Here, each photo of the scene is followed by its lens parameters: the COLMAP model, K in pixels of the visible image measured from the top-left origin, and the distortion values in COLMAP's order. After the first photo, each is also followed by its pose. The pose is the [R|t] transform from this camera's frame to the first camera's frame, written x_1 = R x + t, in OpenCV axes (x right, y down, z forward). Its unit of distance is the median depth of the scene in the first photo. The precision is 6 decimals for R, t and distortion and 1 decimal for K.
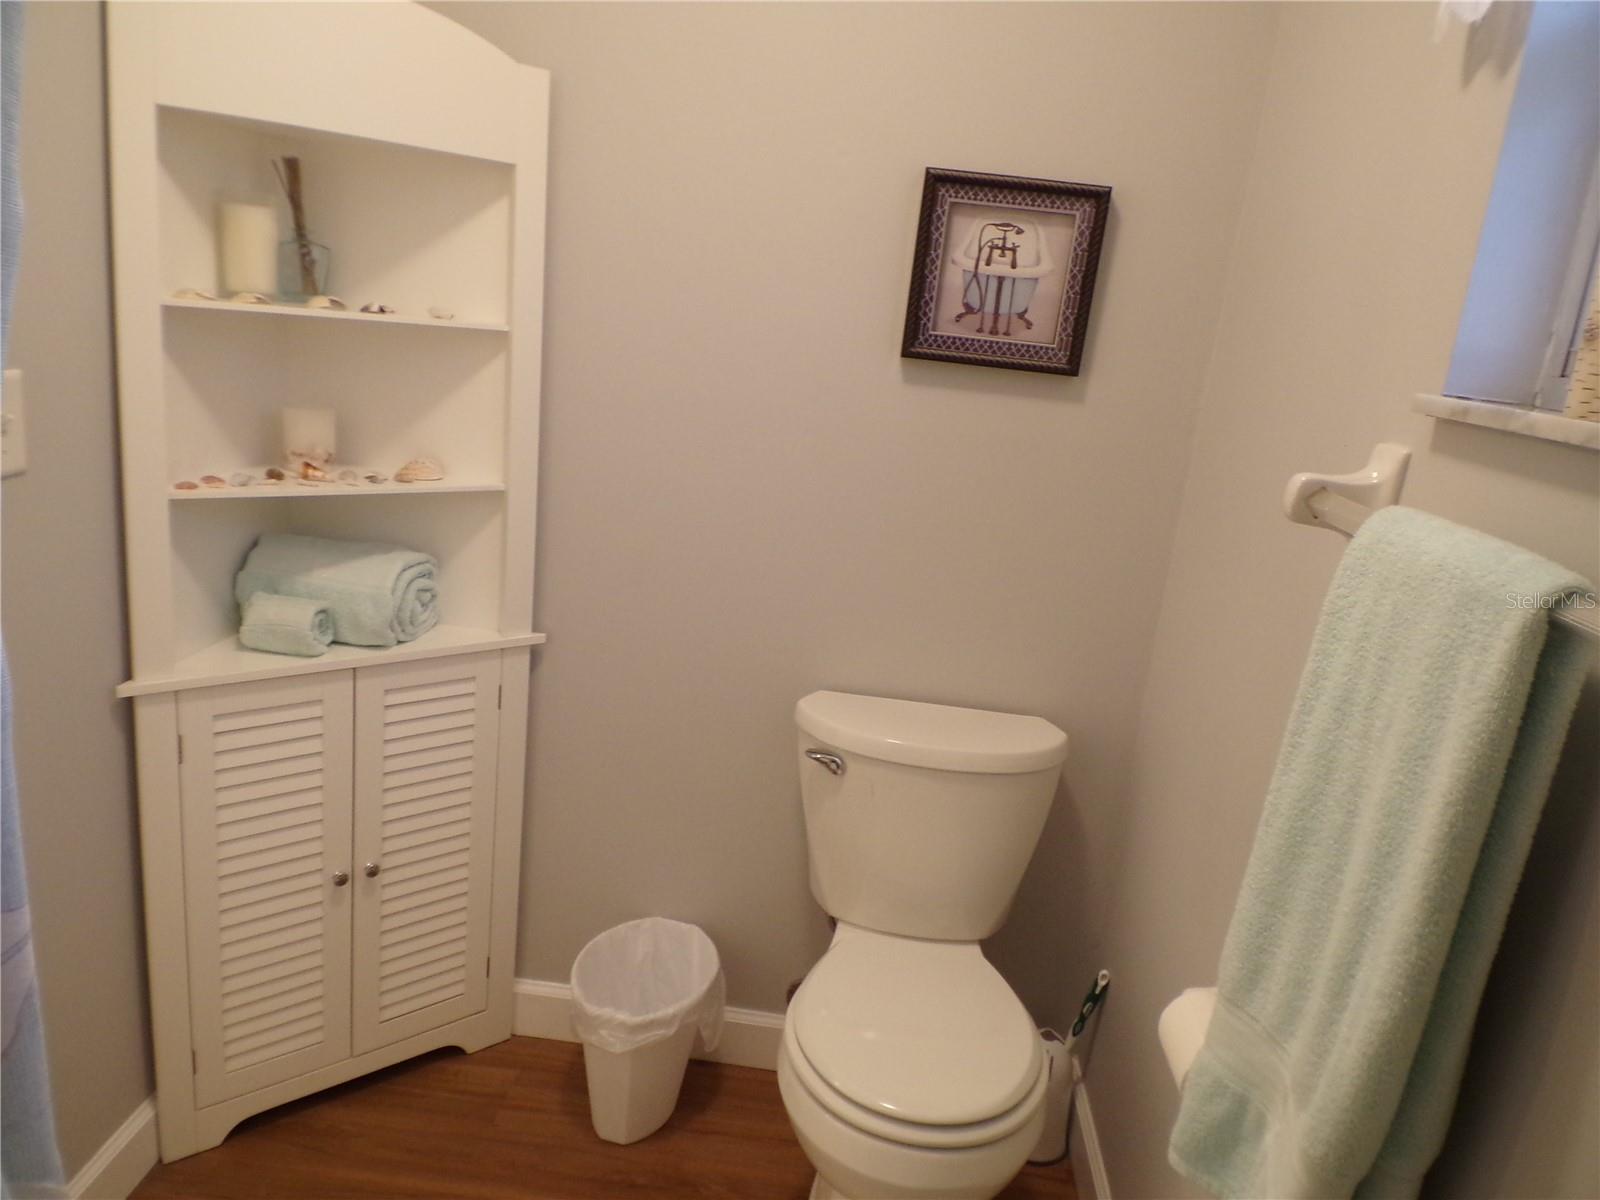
lens RADIAL K [[1127.9, 0, 800.0], [0, 1127.9, 600.0], [0, 0, 1]] dist [0.112114, -0.158085]
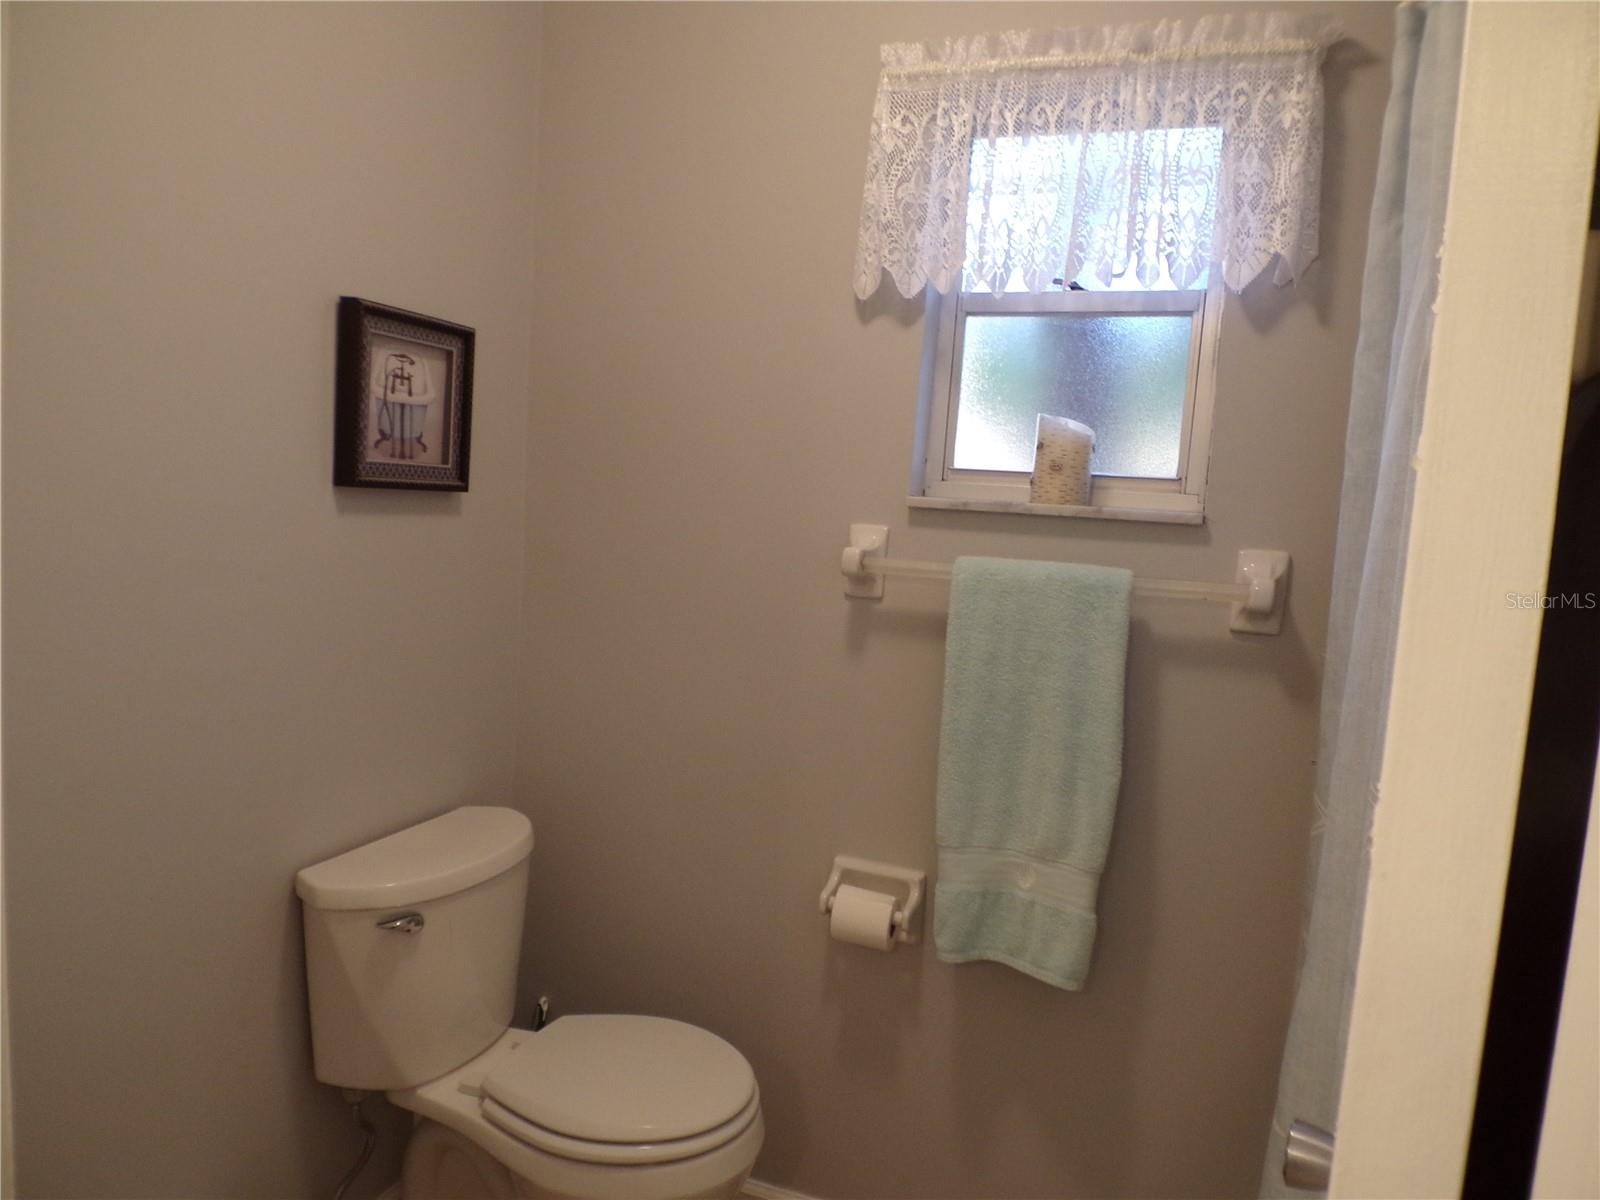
lens RADIAL K [[1127.9, 0, 800.0], [0, 1127.9, 600.0], [0, 0, 1]] dist [0.112114, -0.158085]
pose [[0.289521, -0.178483, 0.940384, -0.724733], [0.209396, 0.970474, 0.119726, -0.159521], [-0.933986, 0.162250, 0.318346, 0.361969]]
